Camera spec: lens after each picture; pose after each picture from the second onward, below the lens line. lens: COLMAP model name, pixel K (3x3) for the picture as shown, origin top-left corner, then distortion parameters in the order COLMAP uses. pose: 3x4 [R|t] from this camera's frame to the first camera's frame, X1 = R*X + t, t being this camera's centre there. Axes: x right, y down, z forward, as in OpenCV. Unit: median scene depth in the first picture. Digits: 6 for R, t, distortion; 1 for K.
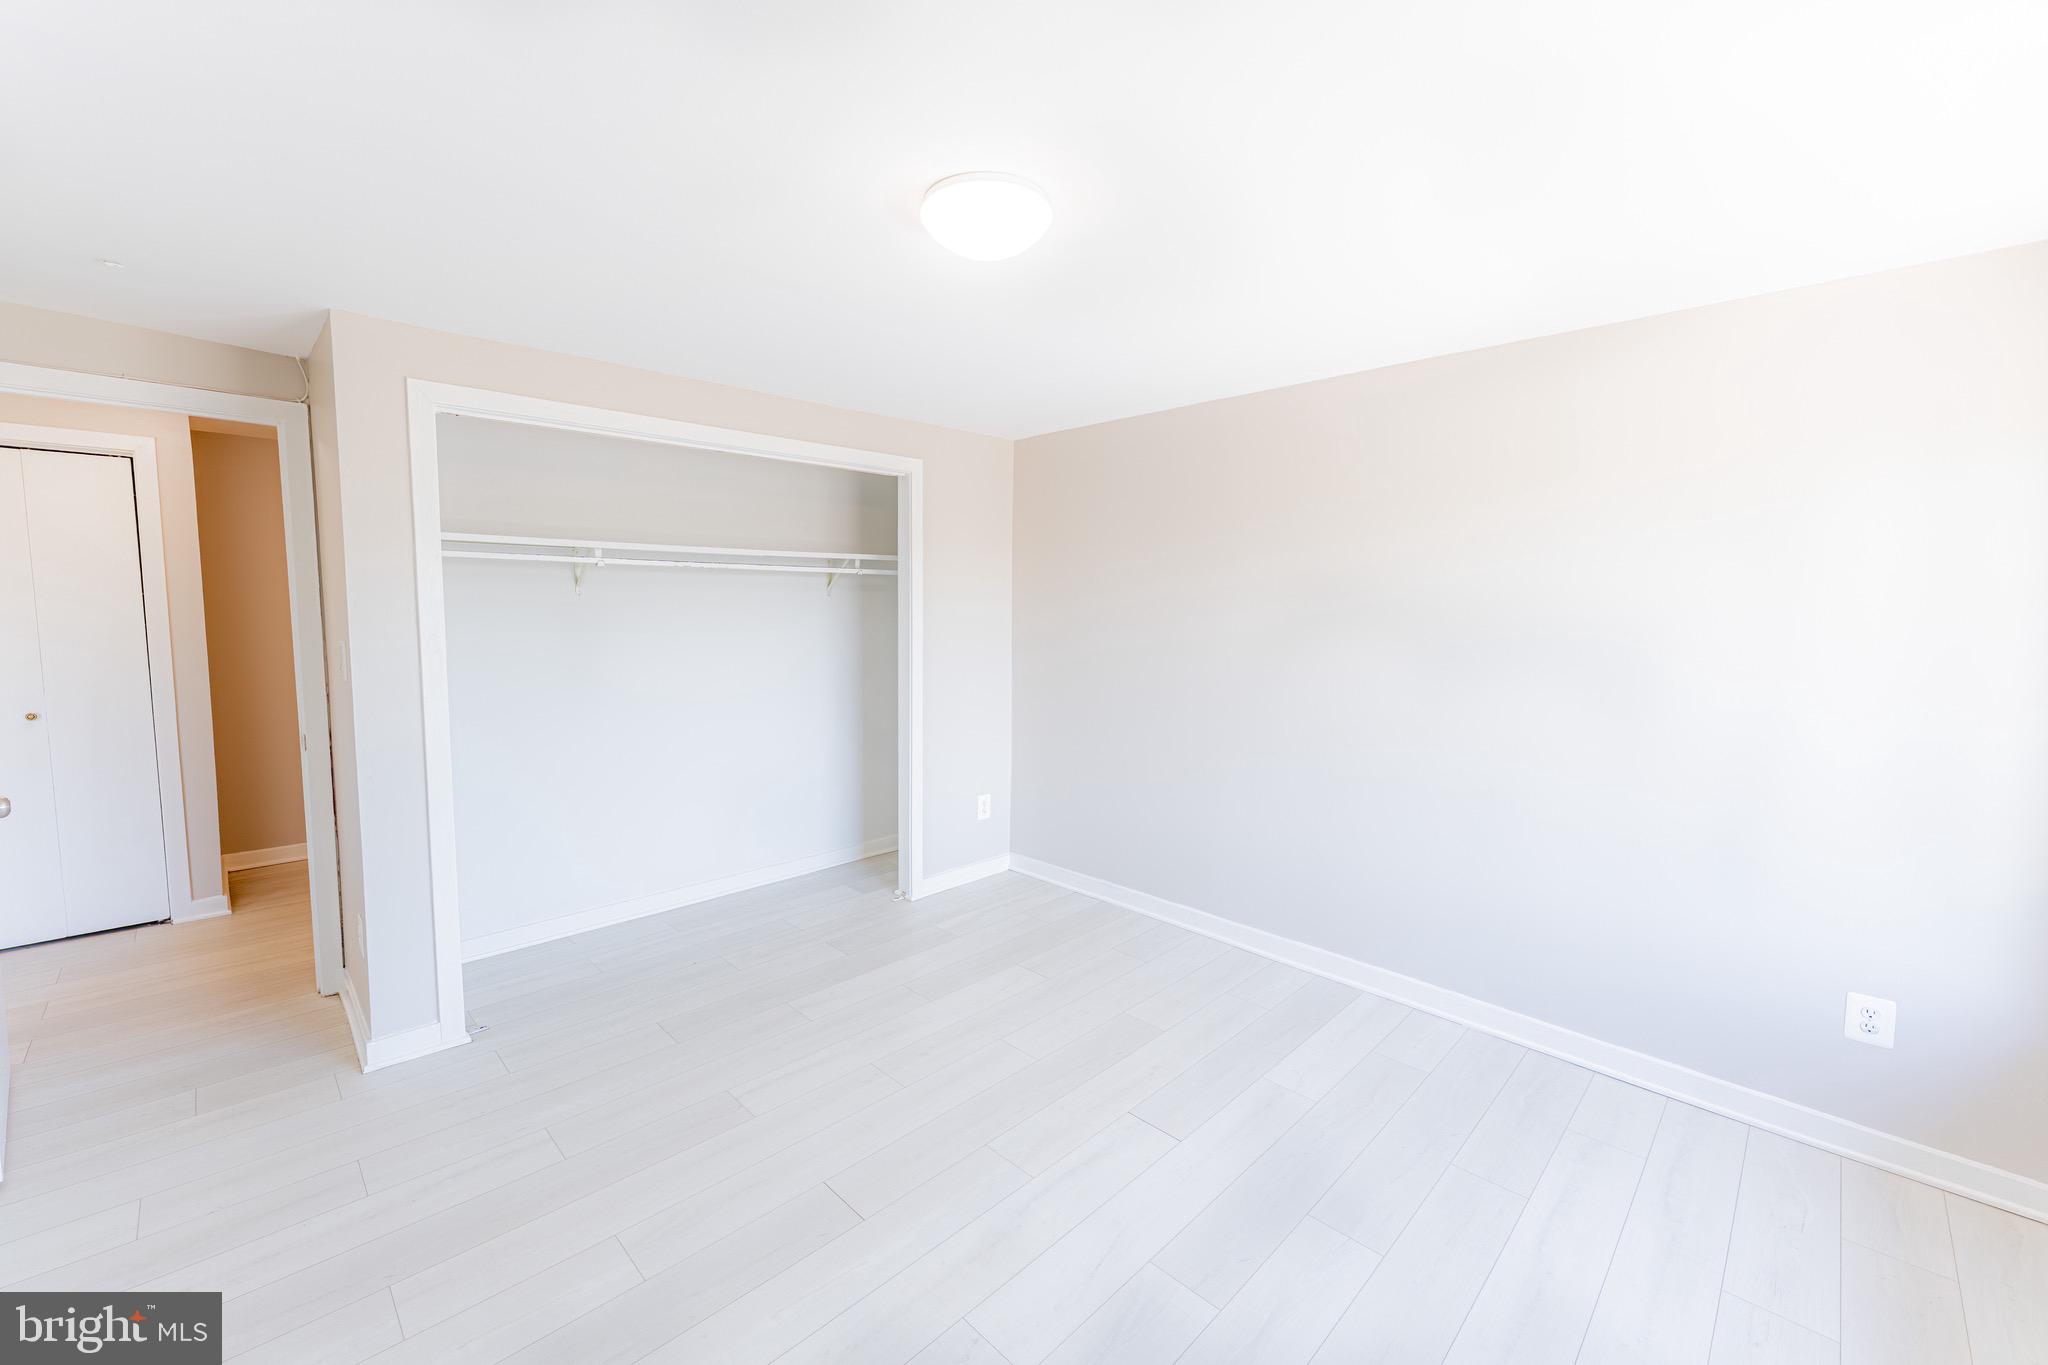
lens RADIAL K [[806.9, 0, 1013.6], [0, 806.9, 678.8], [0, 0, 1]] dist [-0.000109, -0.000043]
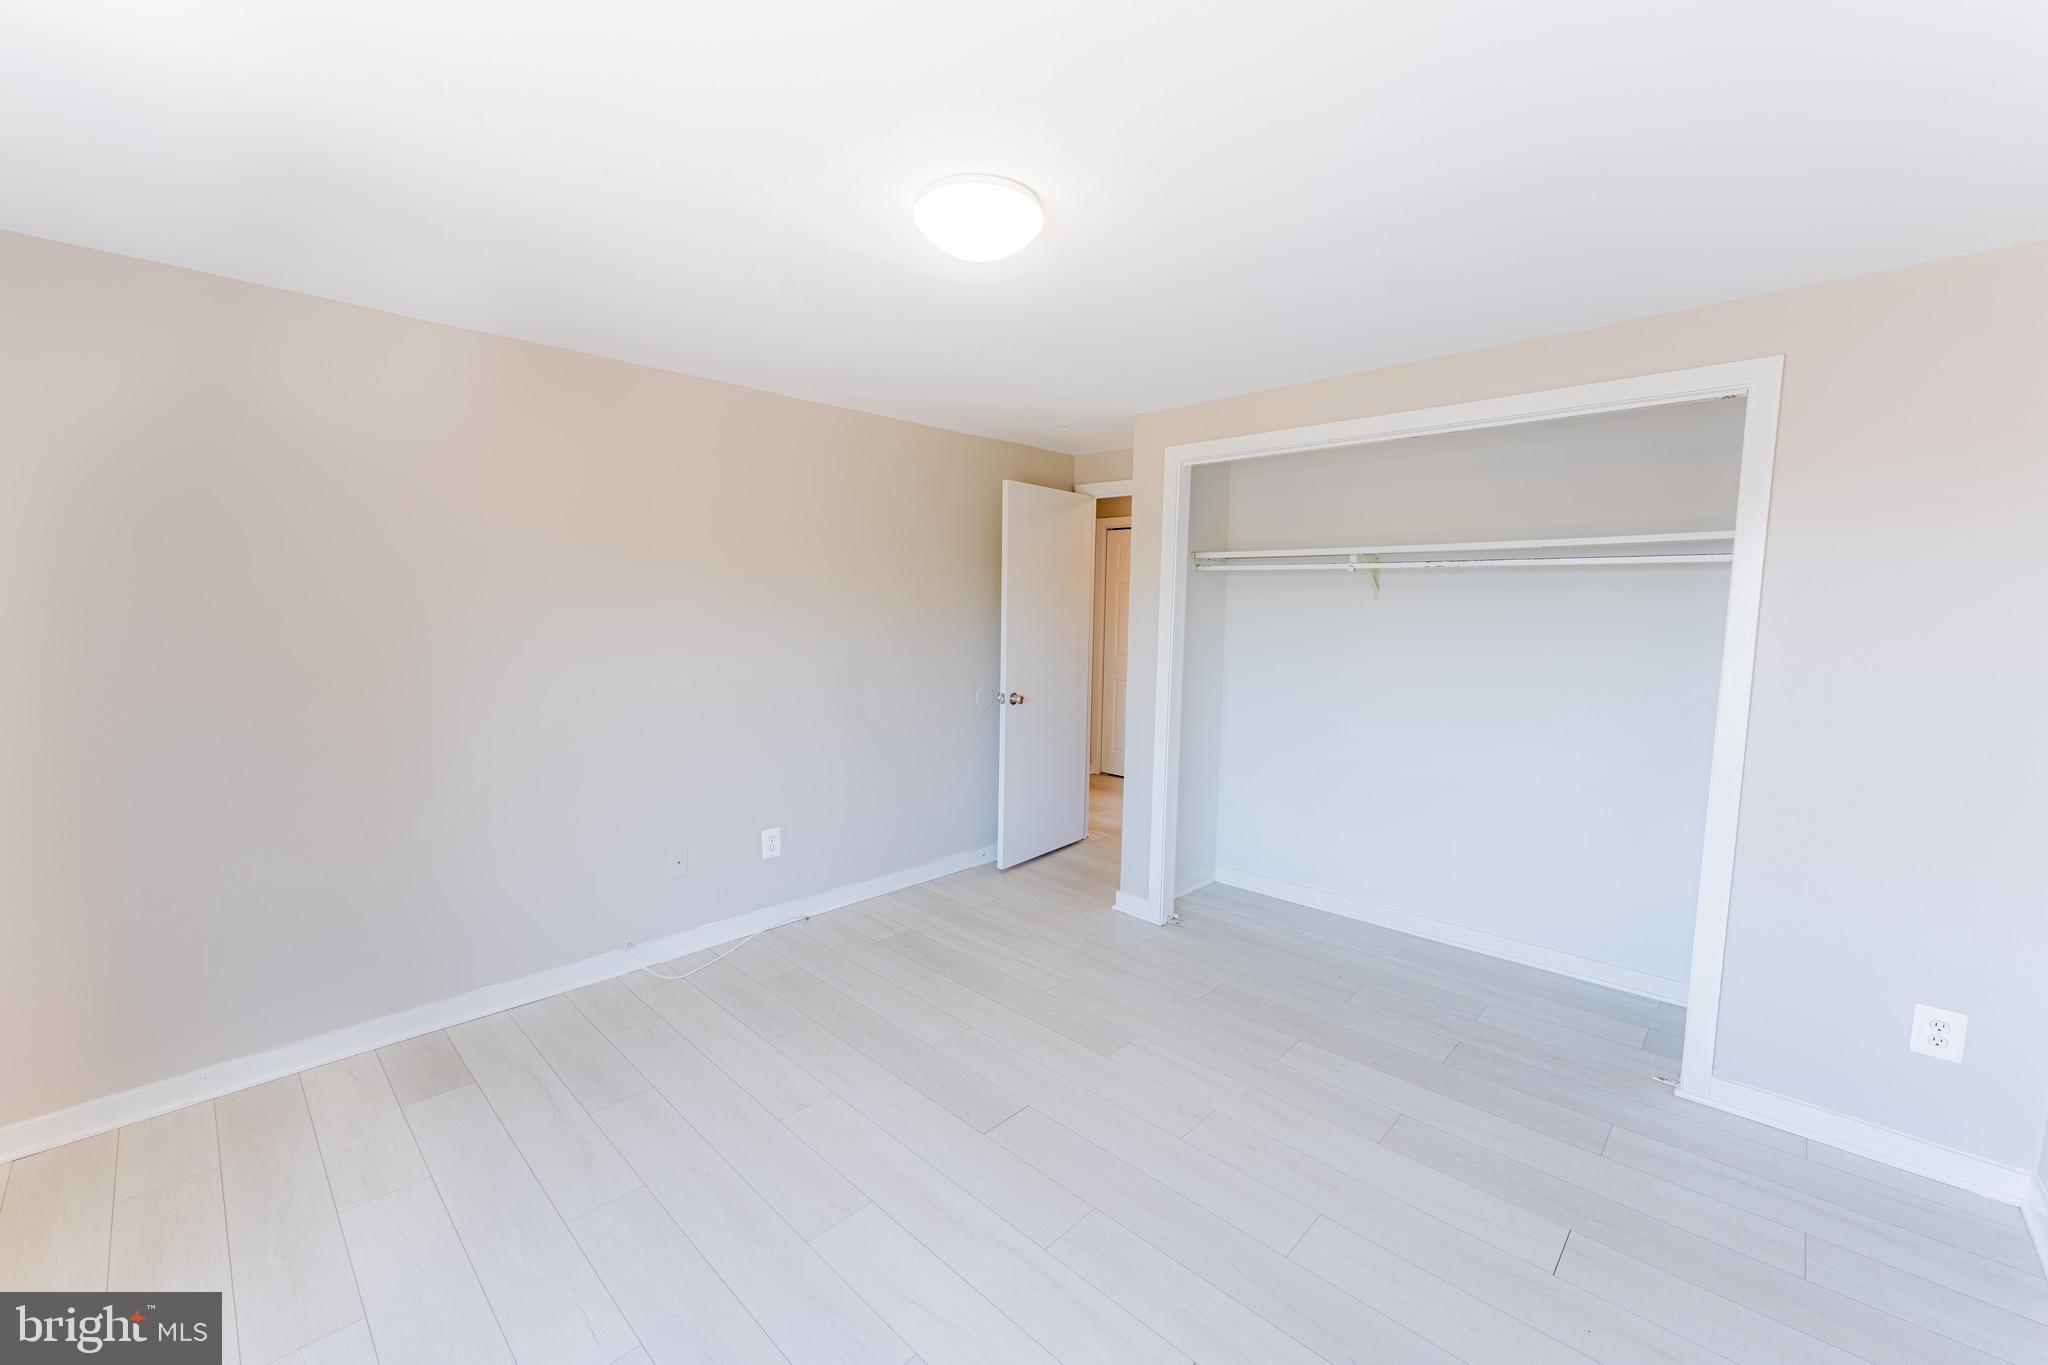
lens RADIAL K [[806.9, 0, 1012.8], [0, 806.9, 680.7], [0, 0, 1]] dist [-0.000109, -0.000043]
pose [[0.029752, 0.091827, -0.995330, 0.494493], [-0.099421, 0.991105, 0.088465, -0.045149], [0.994601, 0.096325, 0.038617, 0.505563]]
